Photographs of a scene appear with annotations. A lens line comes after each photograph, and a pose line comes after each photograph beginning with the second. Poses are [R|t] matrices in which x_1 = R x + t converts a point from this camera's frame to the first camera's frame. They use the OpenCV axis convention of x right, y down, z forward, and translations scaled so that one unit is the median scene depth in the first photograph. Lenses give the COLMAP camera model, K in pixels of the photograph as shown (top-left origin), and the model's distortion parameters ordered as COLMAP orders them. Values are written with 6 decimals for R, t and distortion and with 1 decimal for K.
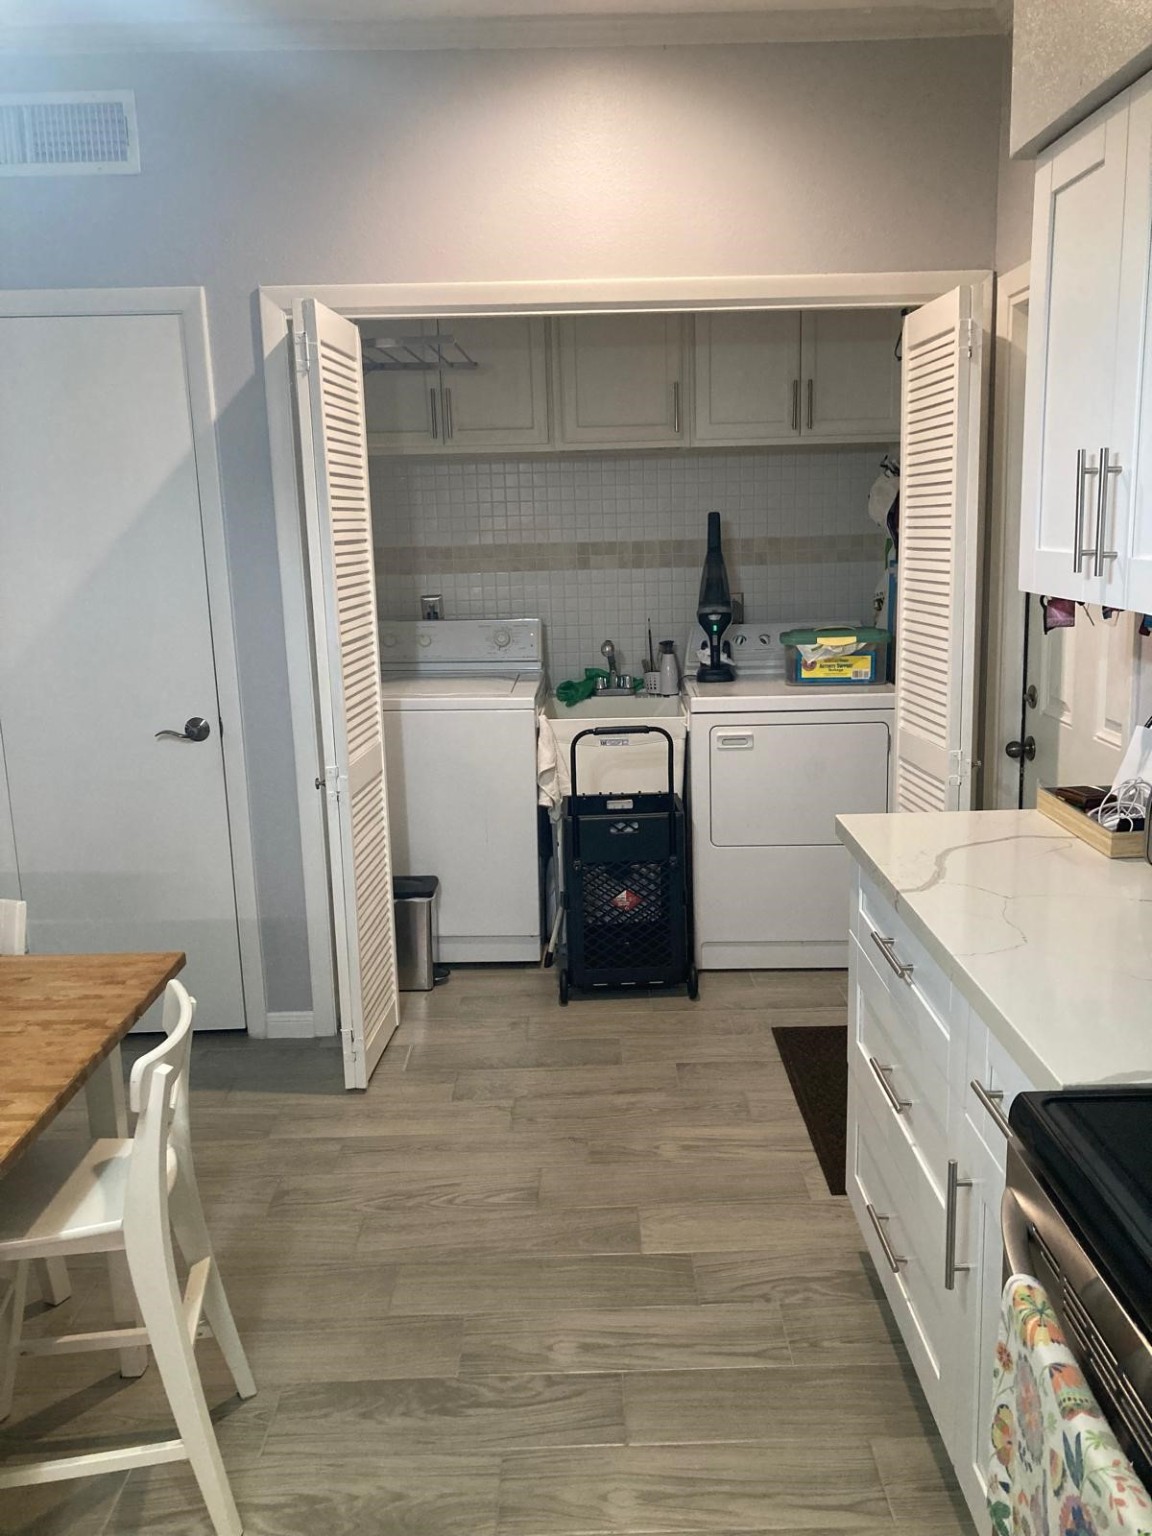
lens RADIAL K [[1248.2, 0, 580.3], [0, 1248.2, 746.1], [0, 0, 1]] dist [0.107432, -0.221803]
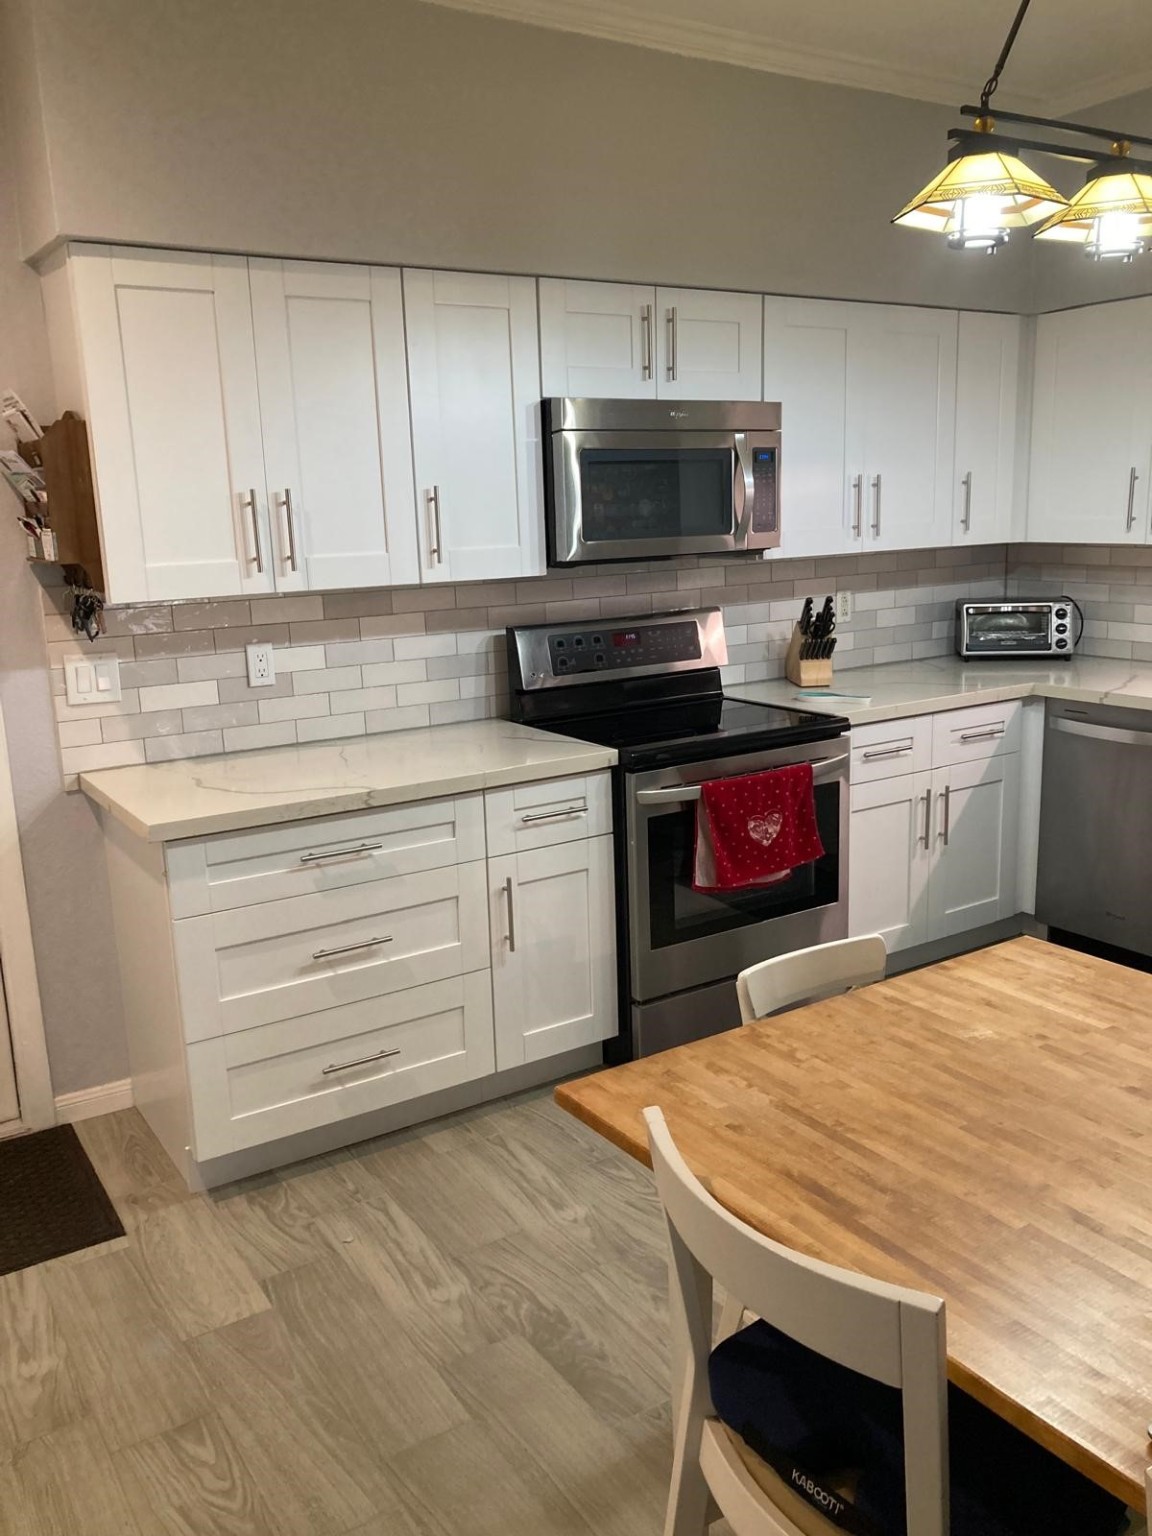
lens RADIAL K [[1252.7, 0, 594.7], [0, 1252.7, 776.6], [0, 0, 1]] dist [0.107204, -0.236122]
pose [[-0.544321, -0.139729, 0.827158, -0.932434], [0.203448, 0.934604, 0.291761, -0.230780], [-0.813833, 0.327095, -0.480297, 1.287915]]
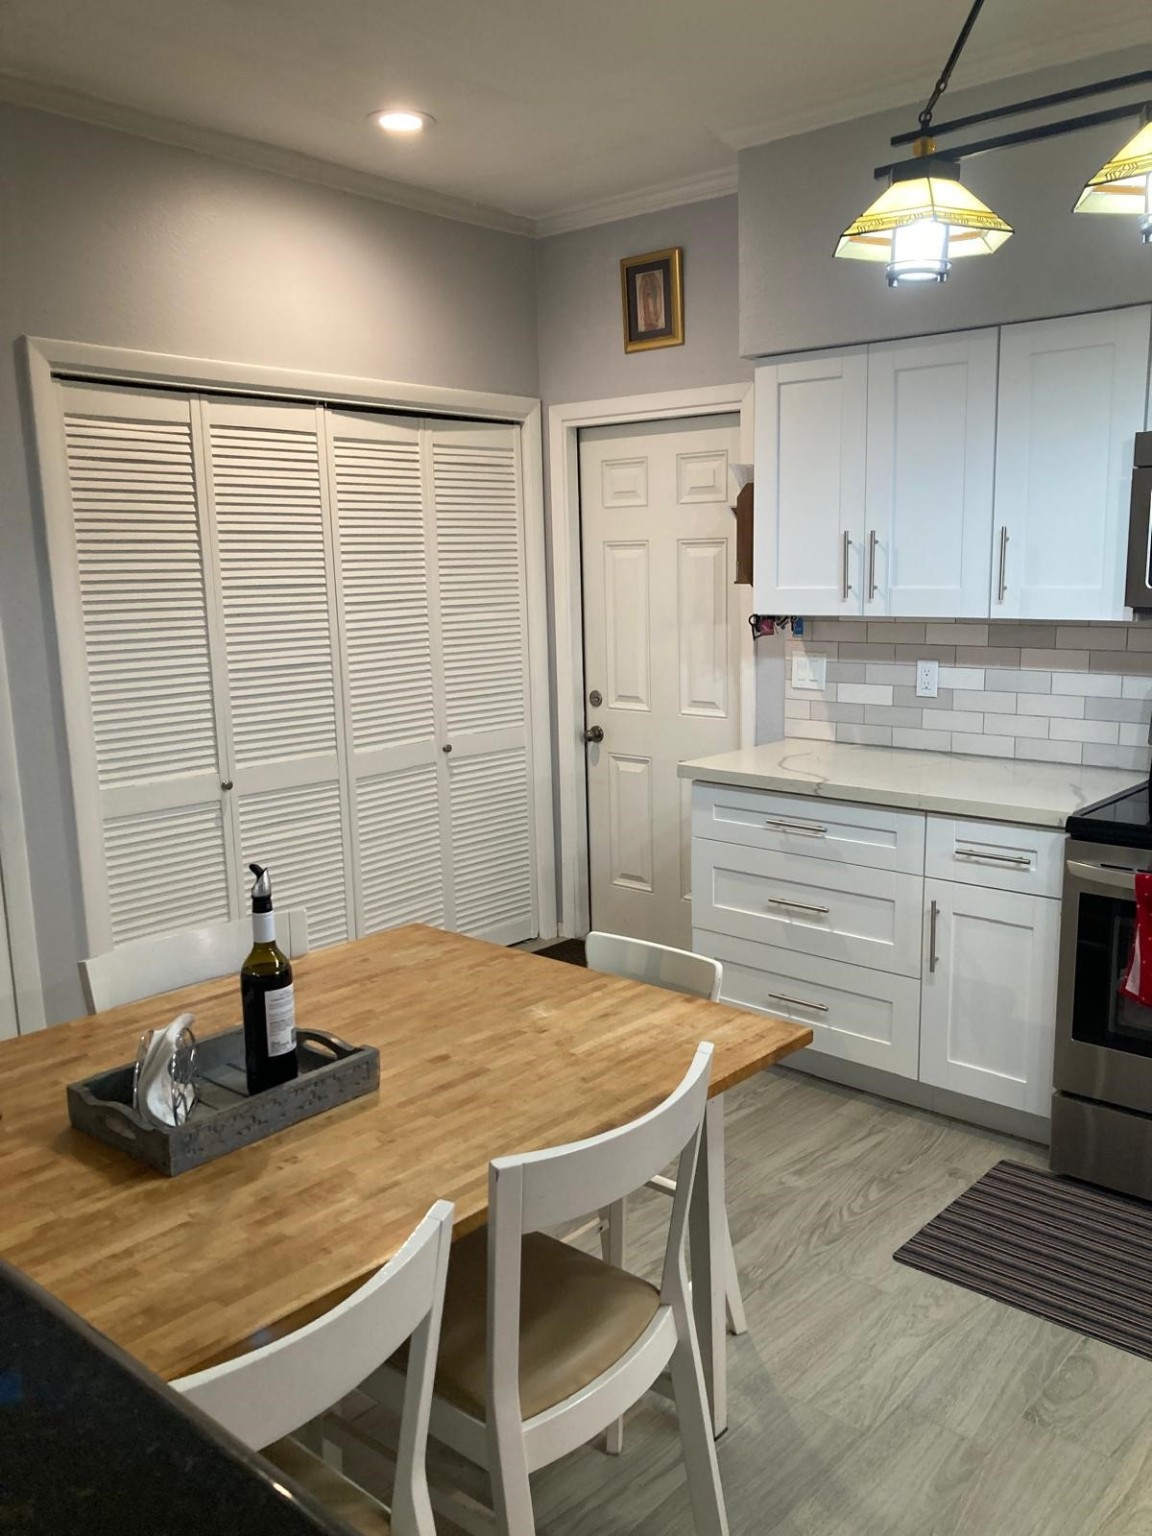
lens RADIAL K [[1252.7, 0, 594.7], [0, 1252.7, 776.6], [0, 0, 1]] dist [0.107204, -0.236122]
pose [[0.659523, -0.113619, 0.743048, -1.073919], [0.140462, 0.989727, 0.026666, 0.017303], [-0.738445, 0.086783, 0.668707, 0.065362]]
